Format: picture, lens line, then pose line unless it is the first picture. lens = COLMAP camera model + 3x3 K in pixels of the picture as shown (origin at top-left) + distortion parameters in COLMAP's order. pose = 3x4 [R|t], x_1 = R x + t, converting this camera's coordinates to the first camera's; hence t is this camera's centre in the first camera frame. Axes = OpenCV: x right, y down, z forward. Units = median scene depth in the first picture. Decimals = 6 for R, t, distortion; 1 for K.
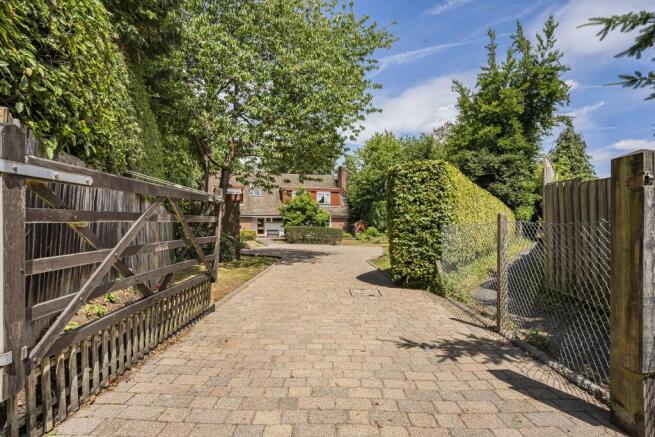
lens RADIAL K [[358.9, 0, 327.5], [0, 358.9, 218.5], [0, 0, 1]] dist [-0.001252, -0.000027]
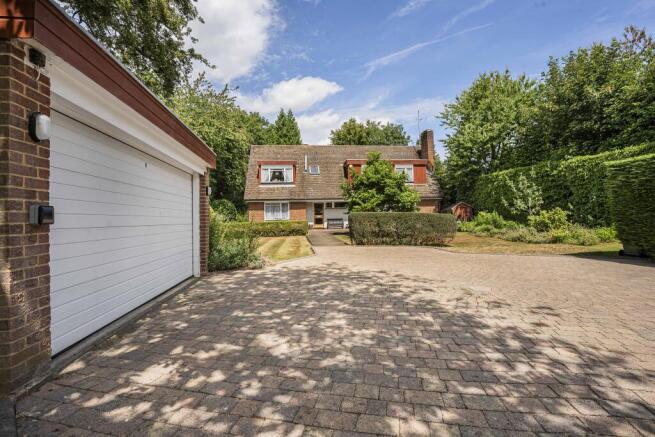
lens RADIAL K [[322.2, 0, 322.9], [0, 322.2, 202.9], [0, 0, 1]] dist [-0.102162, 0.000079]
pose [[0.977135, -0.023987, -0.211263, -0.220715], [0.021056, 0.999648, -0.016115, 0.056116], [0.211575, 0.011298, 0.977297, 2.074302]]
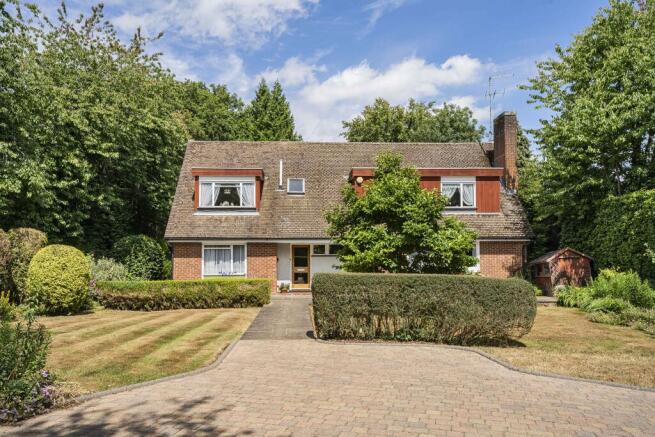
lens RADIAL K [[529.9, 0, 327.5], [0, 529.9, 218.5], [0, 0, 1]] dist [0.053014, 0.000774]
pose [[0.967750, -0.021575, -0.250989, -0.023384], [0.008140, 0.998484, -0.054444, 0.009773], [0.251783, 0.050645, 0.966458, 2.452575]]
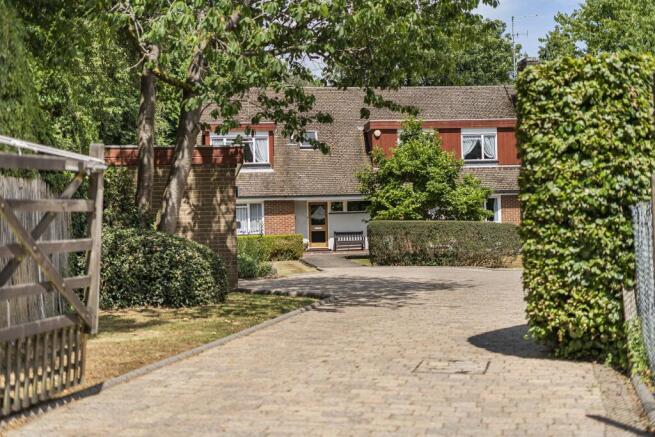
lens RADIAL K [[959.3, 0, 328.7], [0, 959.3, 155.7], [0, 0, 1]] dist [-0.004988, 0.038459]
pose [[0.980345, -0.035556, -0.194063, 0.181834], [0.026220, 0.998381, -0.050470, 0.006640], [0.195543, 0.044390, 0.979690, -0.161164]]
